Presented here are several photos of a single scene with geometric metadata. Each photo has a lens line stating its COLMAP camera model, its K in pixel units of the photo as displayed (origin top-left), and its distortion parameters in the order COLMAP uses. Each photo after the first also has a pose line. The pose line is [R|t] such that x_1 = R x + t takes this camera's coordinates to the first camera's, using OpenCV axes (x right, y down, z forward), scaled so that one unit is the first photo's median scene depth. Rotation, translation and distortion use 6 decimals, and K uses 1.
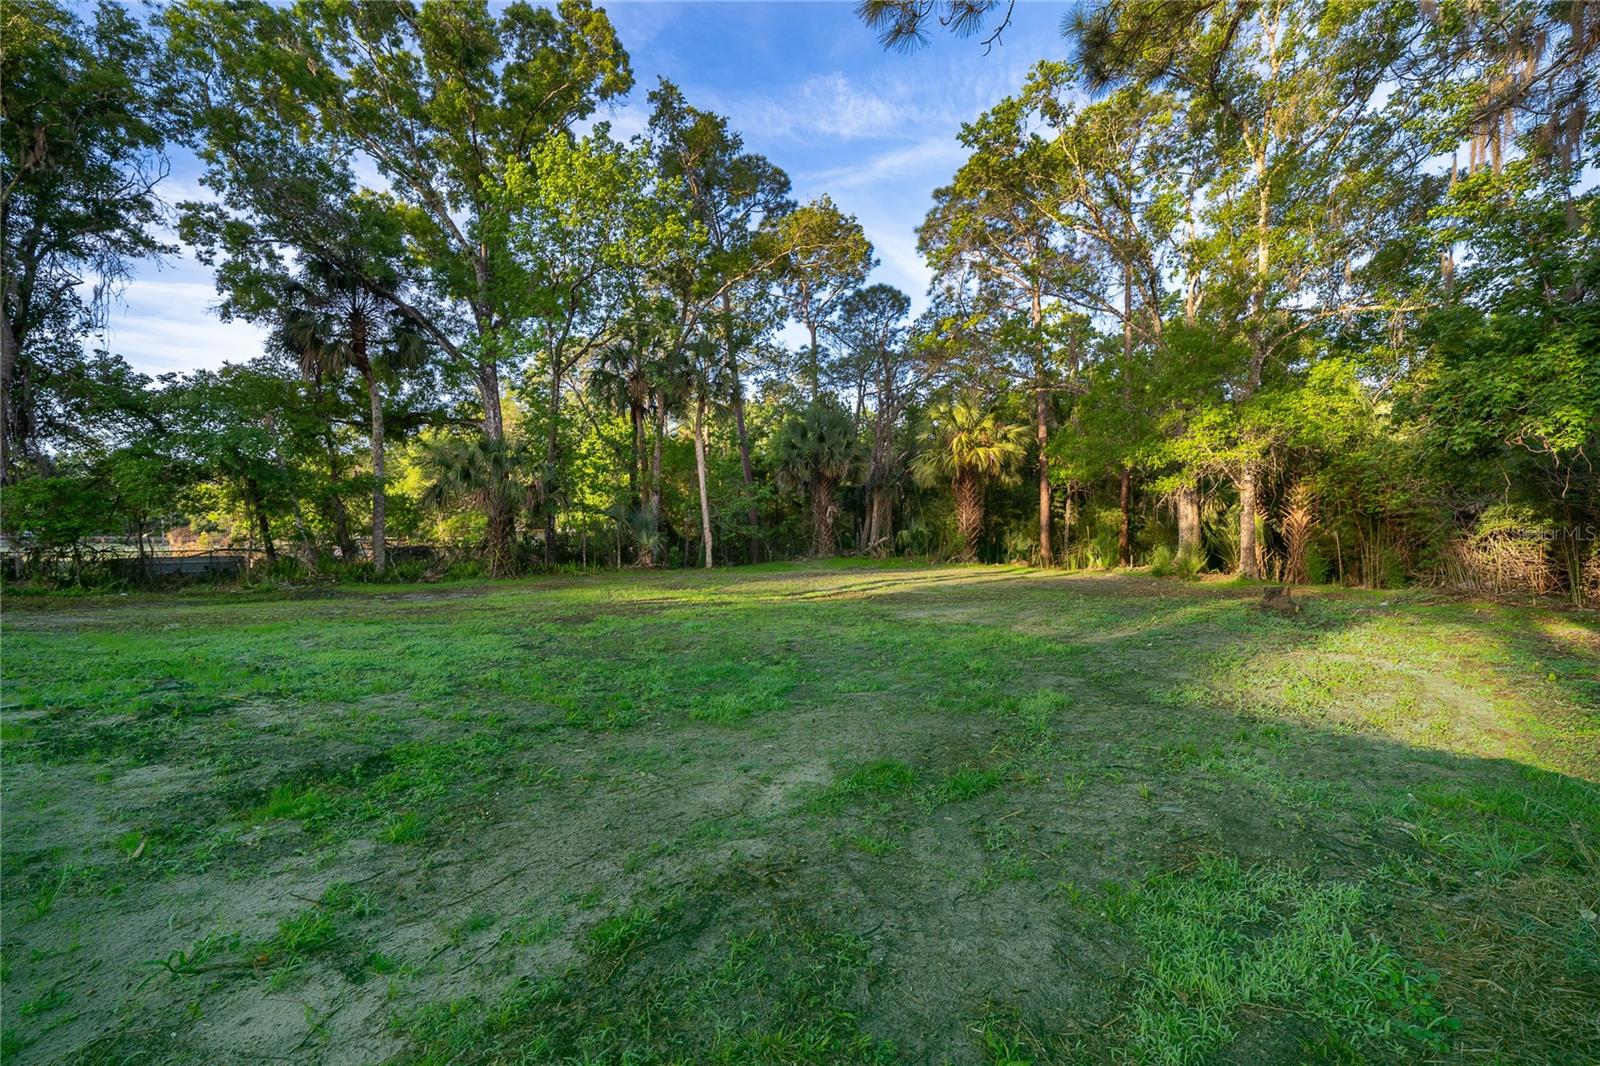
lens RADIAL K [[665.5, 0, 802.5], [0, 665.5, 538.1], [0, 0, 1]] dist [-0.002793, 0.001375]
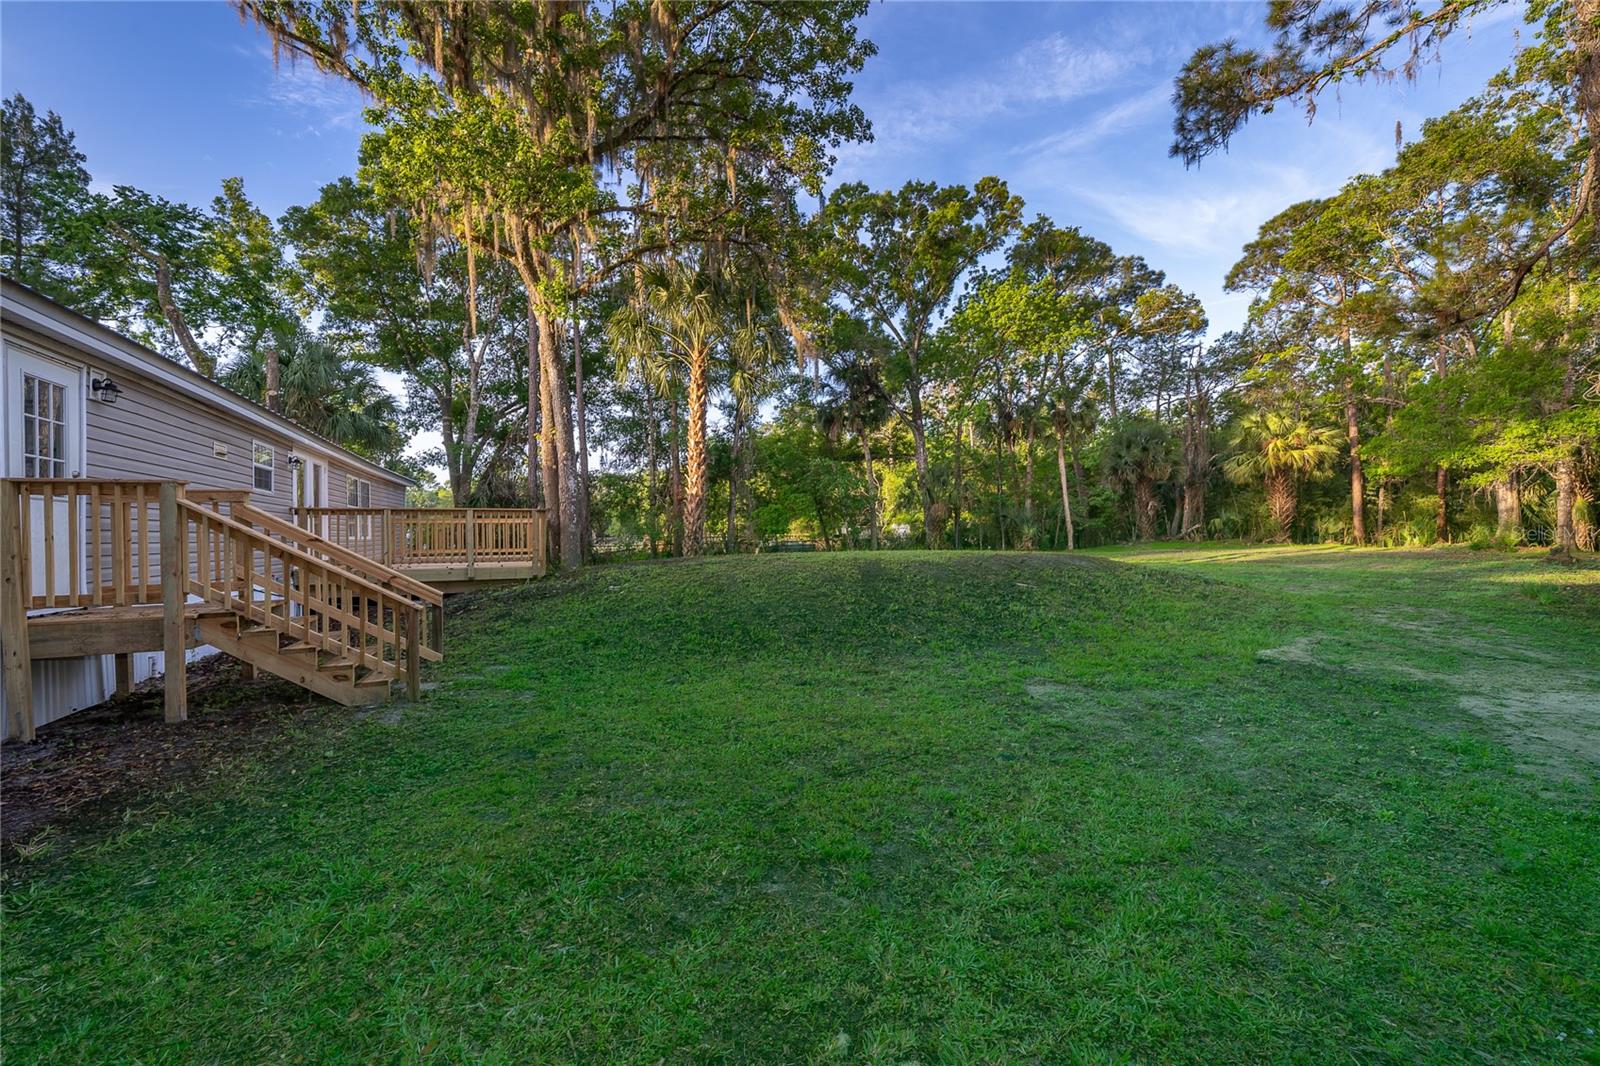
lens RADIAL K [[665.5, 0, 795.0], [0, 665.5, 540.2], [0, 0, 1]] dist [-0.002793, 0.001375]
pose [[0.947790, -0.019202, -0.318317, -0.216540], [0.023571, 0.999673, 0.009877, -0.002436], [0.318024, -0.016865, 0.947933, -0.456393]]
